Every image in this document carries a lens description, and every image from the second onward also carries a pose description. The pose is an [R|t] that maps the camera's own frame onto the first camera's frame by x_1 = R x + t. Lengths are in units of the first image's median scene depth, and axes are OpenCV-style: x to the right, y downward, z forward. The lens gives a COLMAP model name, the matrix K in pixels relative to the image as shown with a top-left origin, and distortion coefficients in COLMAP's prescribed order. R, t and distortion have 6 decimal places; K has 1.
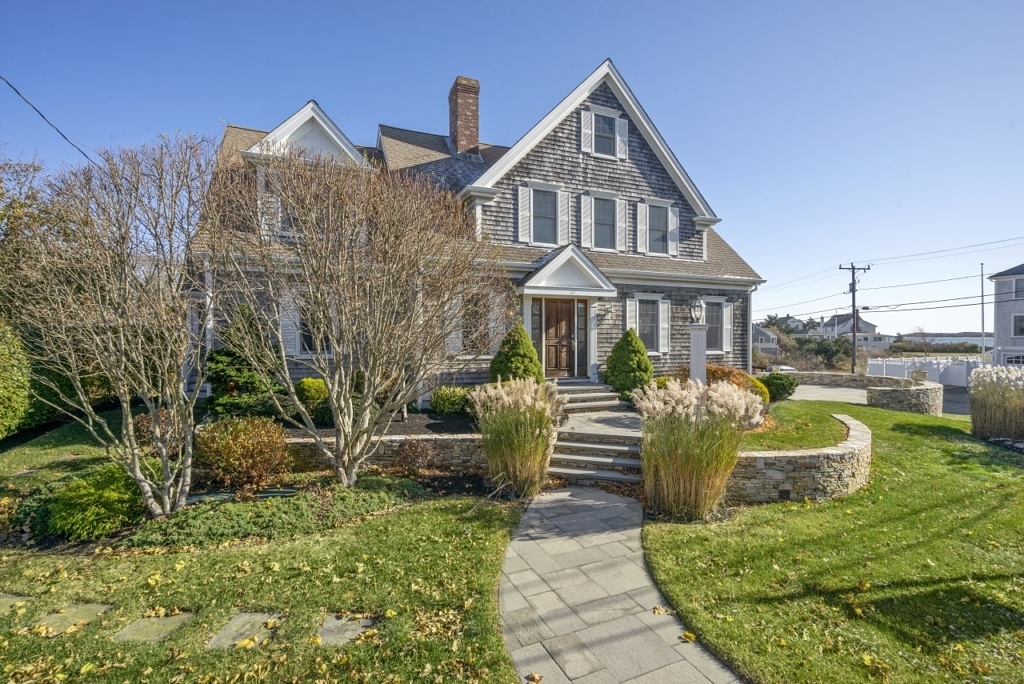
lens RADIAL K [[464.2, 0, 505.0], [0, 464.2, 341.0], [0, 0, 1]] dist [-0.000324, 0.000474]
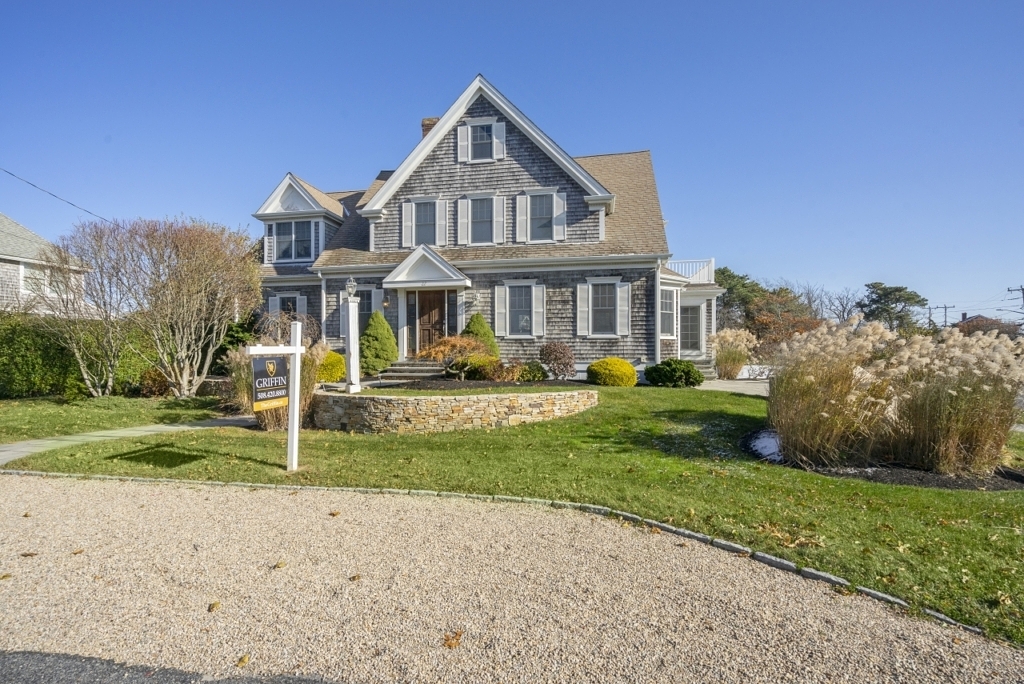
lens RADIAL K [[464.2, 0, 501.6], [0, 464.2, 351.8], [0, 0, 1]] dist [-0.000324, 0.000474]
pose [[0.830402, -0.000603, -0.557165, 0.862986], [-0.005430, 0.999943, -0.009175, 0.071538], [0.557139, 0.010645, 0.830351, 0.100013]]
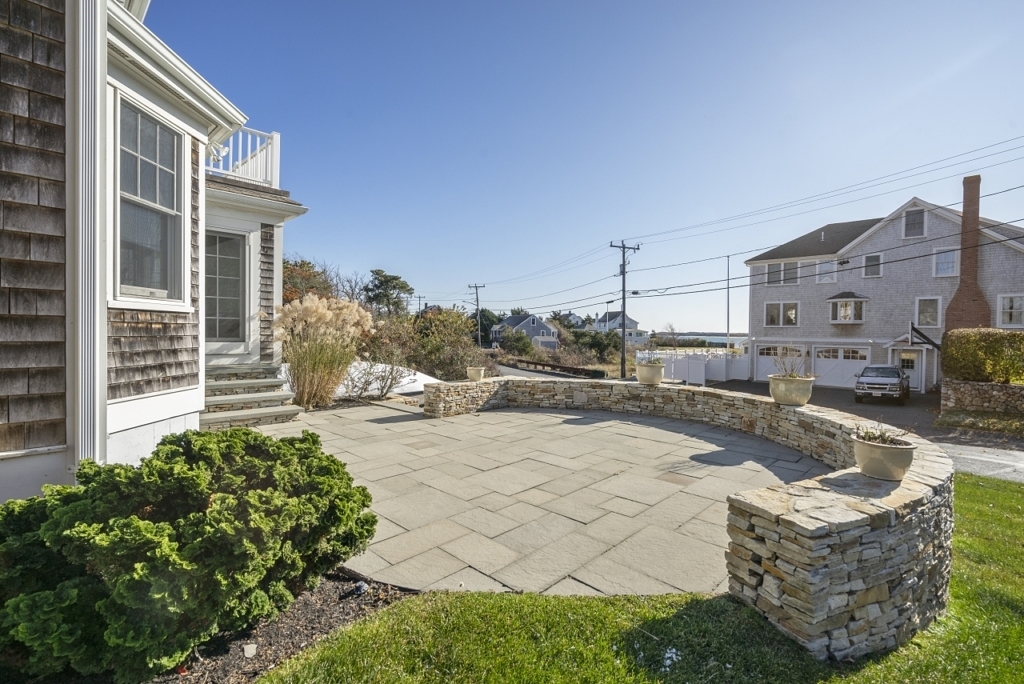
lens RADIAL K [[464.2, 0, 512.1], [0, 464.2, 340.2], [0, 0, 1]] dist [-0.000324, 0.000474]
pose [[0.914949, 0.005205, 0.403535, 0.656959], [-0.008032, 0.999954, 0.005313, 0.043750], [-0.403489, -0.008103, 0.914949, 0.903220]]
